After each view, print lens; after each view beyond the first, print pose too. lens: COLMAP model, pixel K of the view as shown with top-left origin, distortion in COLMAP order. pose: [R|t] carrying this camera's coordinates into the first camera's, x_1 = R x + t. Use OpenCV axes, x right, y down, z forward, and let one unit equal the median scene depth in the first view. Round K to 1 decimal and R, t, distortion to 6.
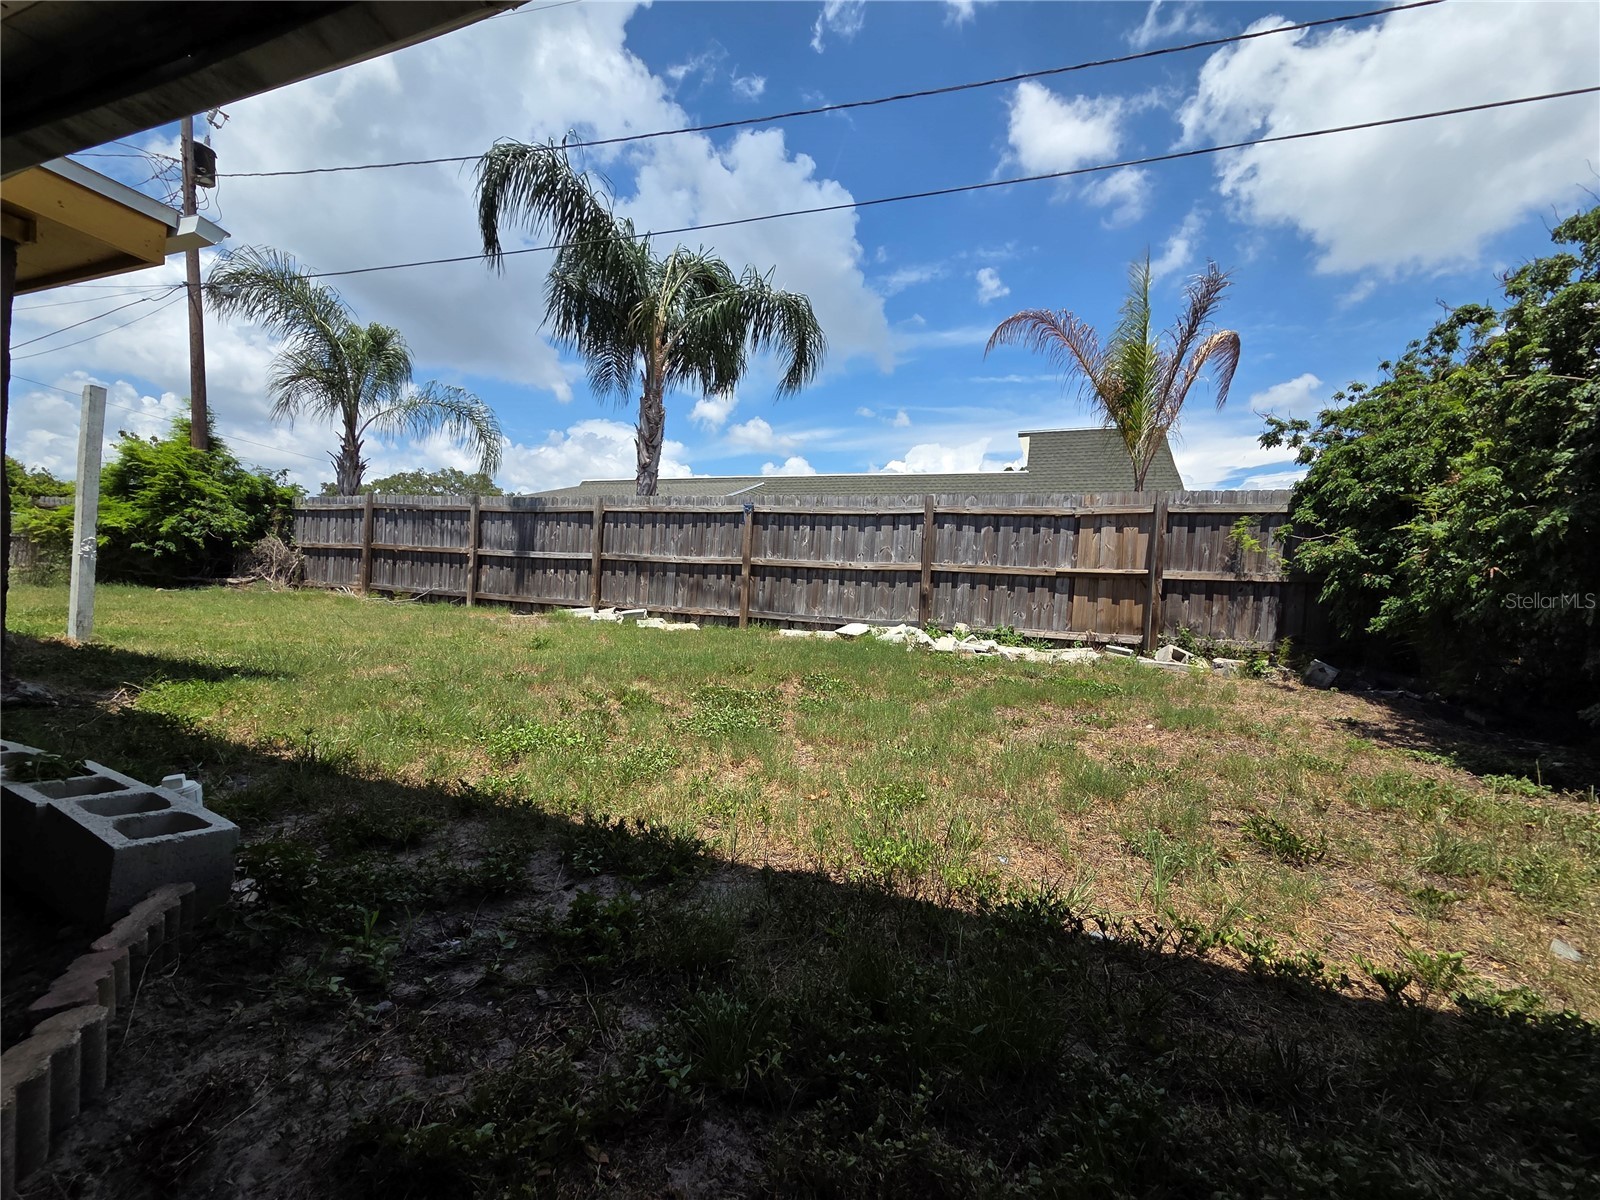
lens RADIAL K [[654.1, 0, 794.2], [0, 654.1, 608.9], [0, 0, 1]] dist [0.002934, -0.000604]
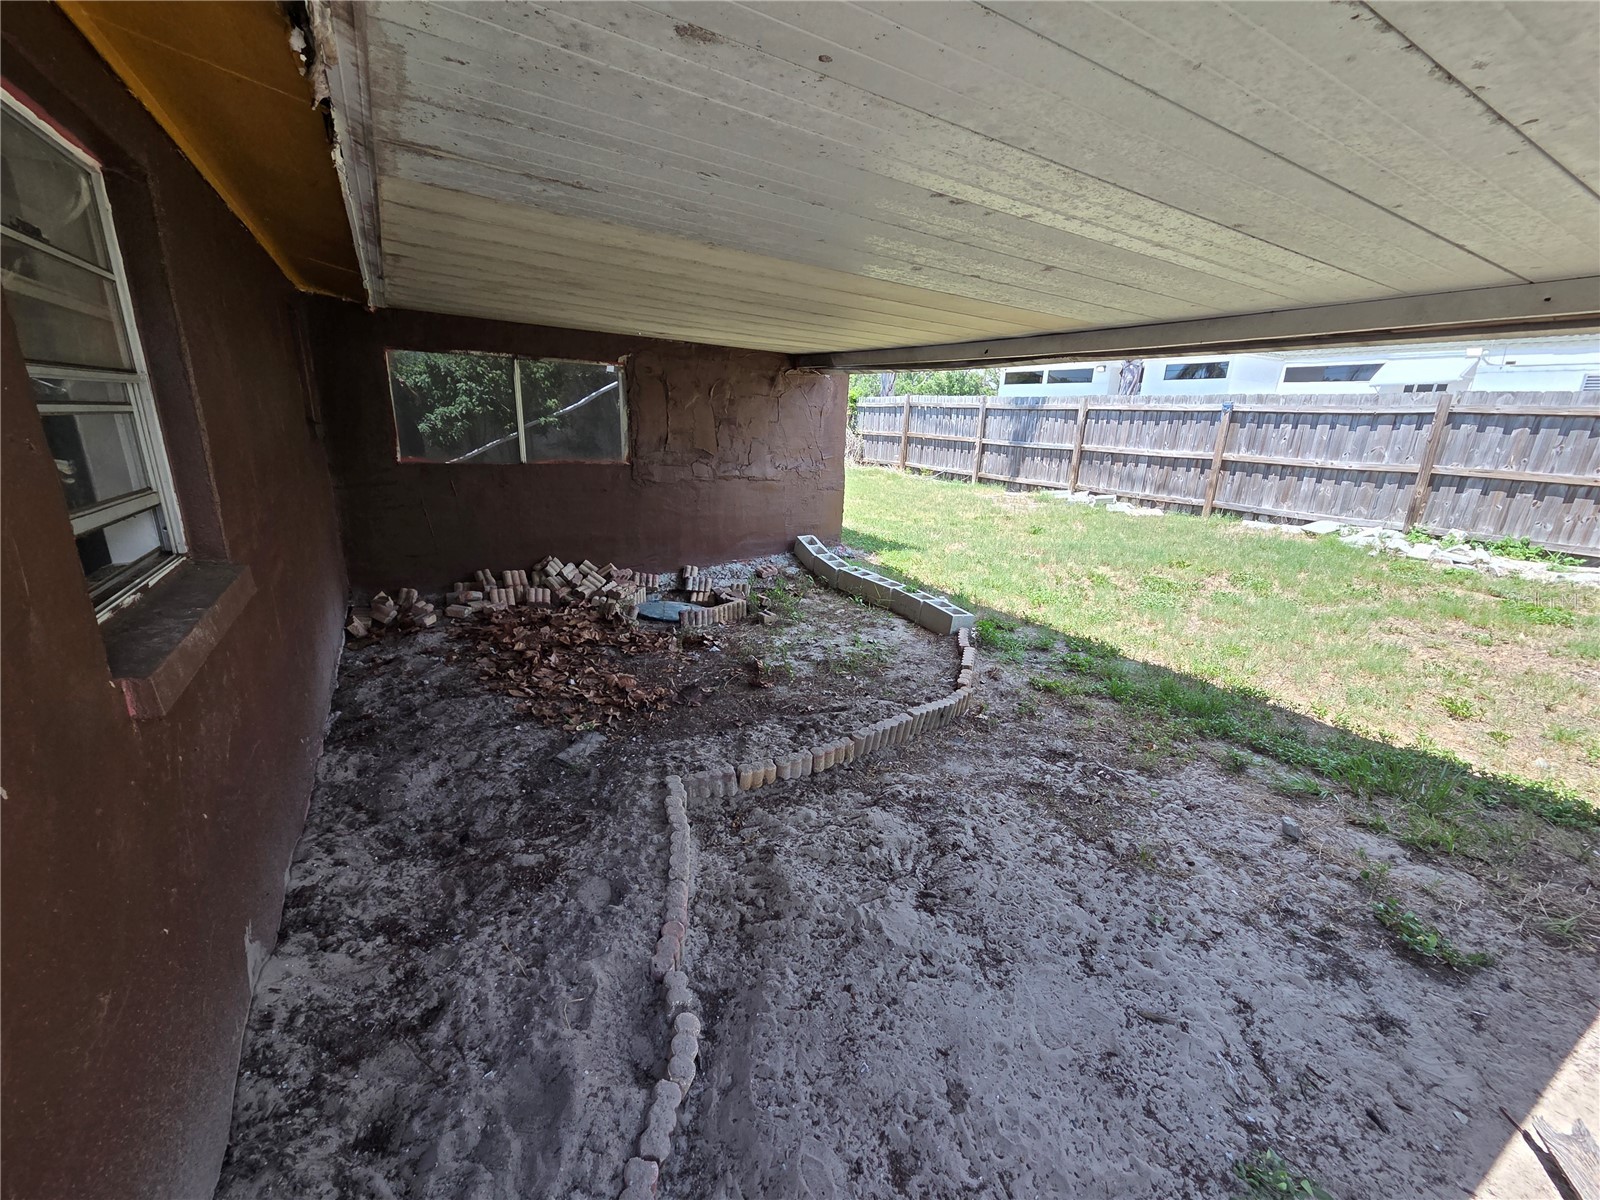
lens RADIAL K [[654.1, 0, 794.2], [0, 654.1, 608.9], [0, 0, 1]] dist [0.002934, -0.000604]
pose [[0.780888, 0.146879, -0.607158, 0.081005], [-0.001366, 0.972363, 0.233469, -0.081755], [0.624670, -0.181484, 0.759507, -0.356798]]
